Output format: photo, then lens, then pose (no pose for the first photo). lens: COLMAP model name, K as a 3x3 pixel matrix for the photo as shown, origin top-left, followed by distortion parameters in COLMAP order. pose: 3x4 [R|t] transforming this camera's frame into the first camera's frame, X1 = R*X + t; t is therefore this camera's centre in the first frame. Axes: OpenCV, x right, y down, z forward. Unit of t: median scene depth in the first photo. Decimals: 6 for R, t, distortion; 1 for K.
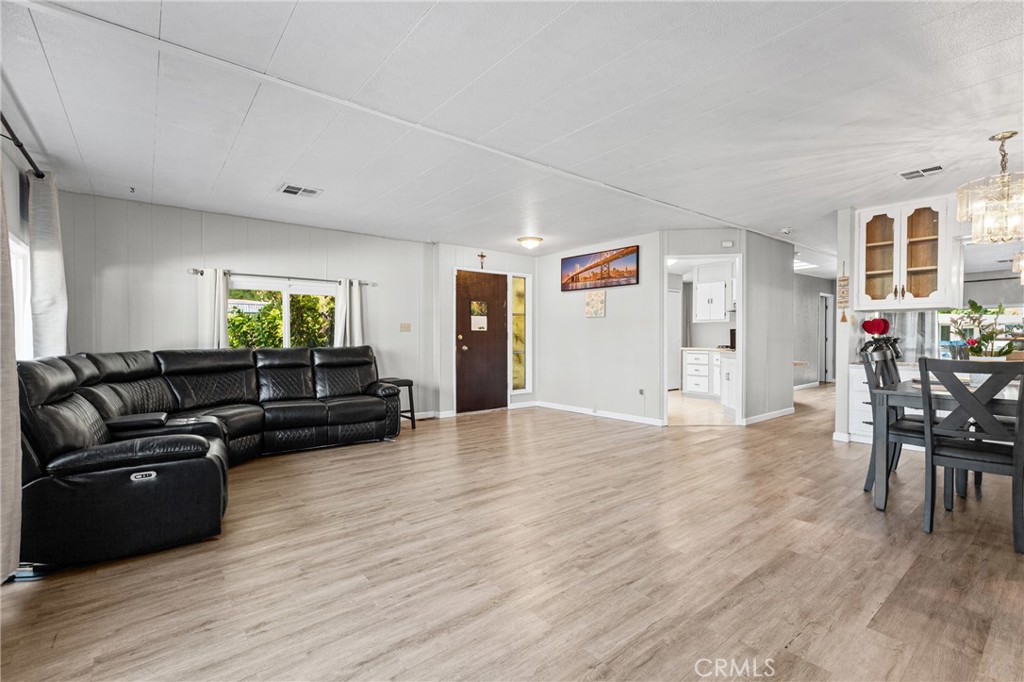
lens RADIAL K [[461.2, 0, 509.7], [0, 461.2, 325.9], [0, 0, 1]] dist [0.001492, 0.000455]
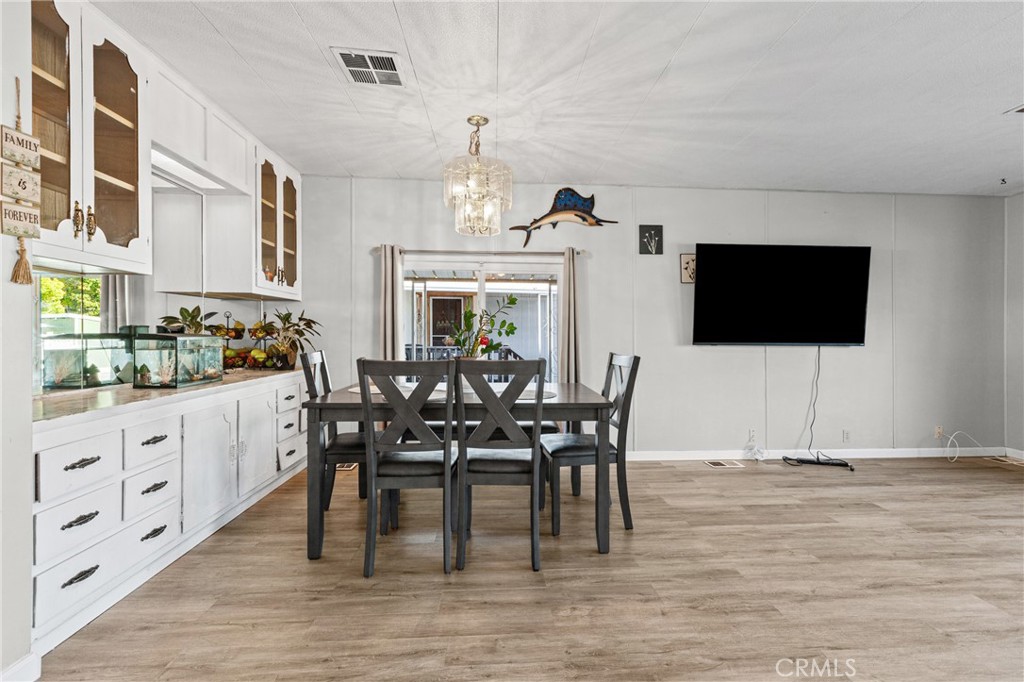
lens RADIAL K [[461.6, 0, 519.5], [0, 461.6, 333.3], [0, 0, 1]] dist [0.000616, 0.000105]
pose [[-0.828723, -0.004653, 0.559639, 0.425596], [-0.018726, 0.999636, -0.019417, 0.033710], [-0.559345, -0.026571, -0.828509, 1.553850]]
